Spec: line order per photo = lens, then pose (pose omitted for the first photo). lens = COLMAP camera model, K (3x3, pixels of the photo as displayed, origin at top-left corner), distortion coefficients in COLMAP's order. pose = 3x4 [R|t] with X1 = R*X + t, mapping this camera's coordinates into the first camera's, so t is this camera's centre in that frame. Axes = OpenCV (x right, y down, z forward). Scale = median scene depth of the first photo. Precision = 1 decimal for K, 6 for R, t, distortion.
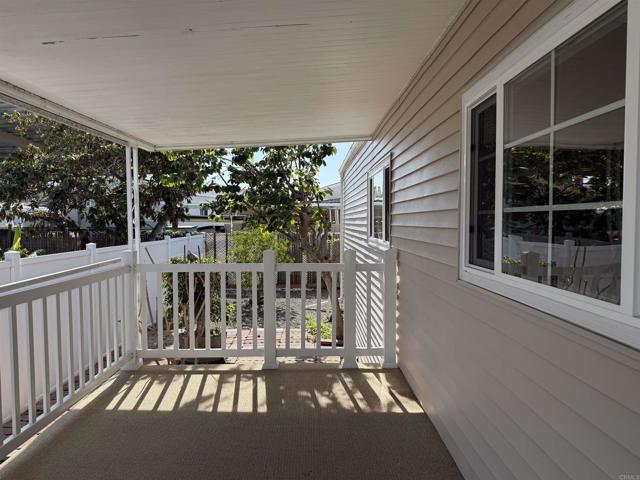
lens RADIAL K [[456.6, 0, 320.0], [0, 456.6, 240.0], [0, 0, 1]] dist [0.144954, -0.203017]
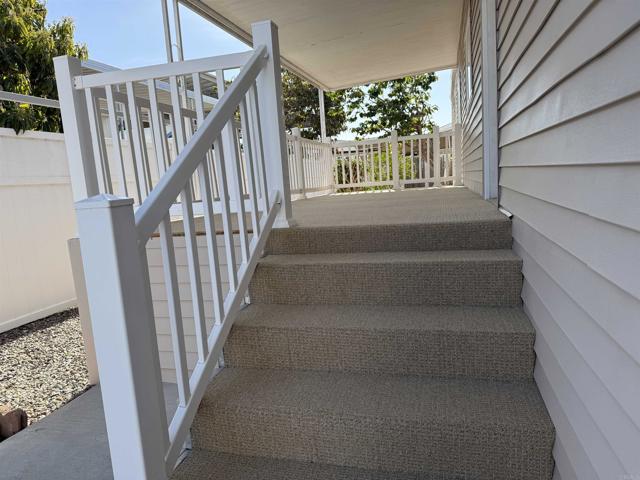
lens RADIAL K [[456.6, 0, 320.0], [0, 456.6, 240.0], [0, 0, 1]] dist [0.144954, -0.203017]
pose [[0.958478, -0.027628, -0.283827, 0.072868], [0.055720, 0.994256, 0.091383, 0.154216], [0.279671, -0.103404, 0.954511, -0.556805]]
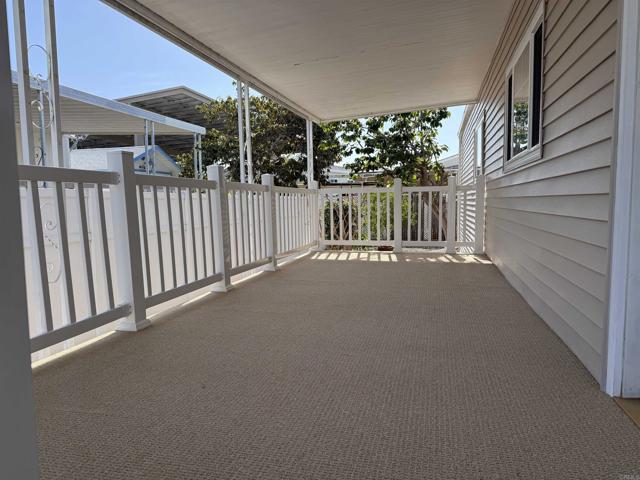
lens RADIAL K [[456.6, 0, 320.0], [0, 456.6, 240.0], [0, 0, 1]] dist [0.144954, -0.203017]
pose [[0.964309, 0.008050, -0.264657, 0.026411], [0.004020, 0.998977, 0.045035, 0.083880], [0.264749, -0.044491, 0.963290, -0.312988]]
